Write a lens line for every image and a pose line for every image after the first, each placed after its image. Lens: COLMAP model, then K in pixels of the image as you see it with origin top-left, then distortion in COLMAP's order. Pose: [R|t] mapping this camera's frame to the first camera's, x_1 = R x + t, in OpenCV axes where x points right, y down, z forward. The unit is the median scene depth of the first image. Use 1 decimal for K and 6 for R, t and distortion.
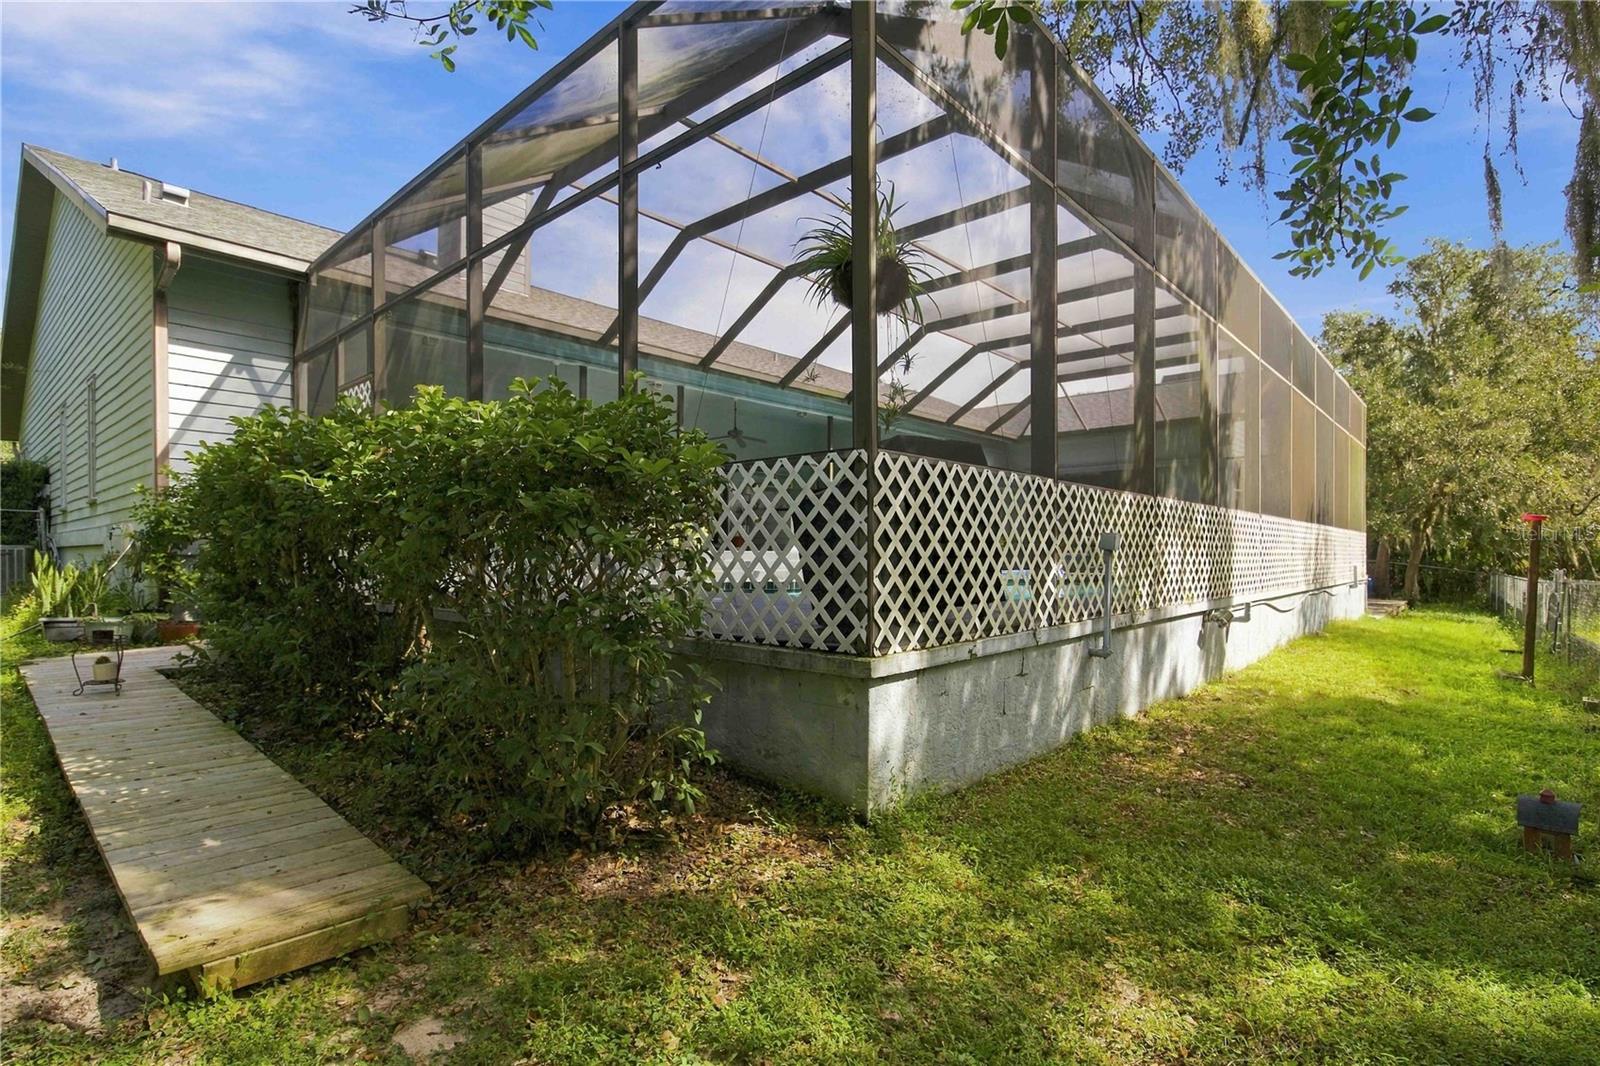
lens RADIAL K [[756.3, 0, 802.8], [0, 756.3, 550.1], [0, 0, 1]] dist [-0.000210, -0.000231]
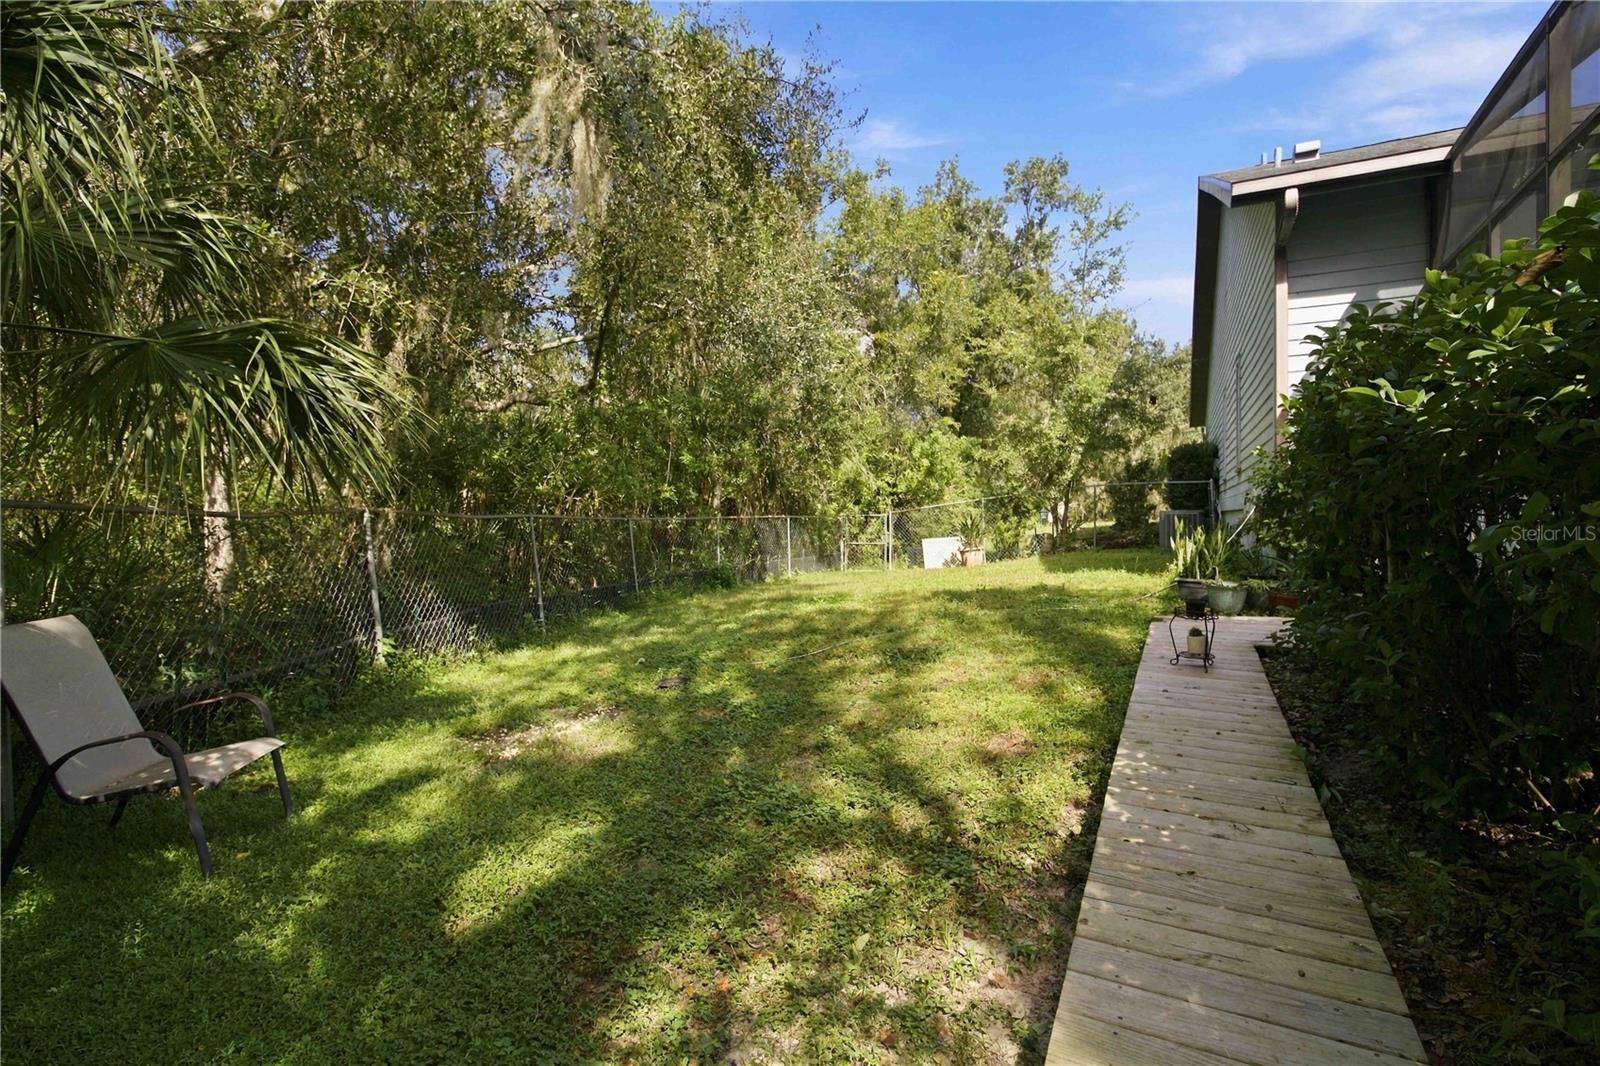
lens RADIAL K [[756.3, 0, 799.9], [0, 756.3, 539.8], [0, 0, 1]] dist [-0.000210, -0.000231]
pose [[0.269981, 0.023386, -0.962582, -0.080374], [0.012608, 0.999533, 0.027820, -0.002166], [0.962783, -0.019647, 0.269560, 0.148529]]
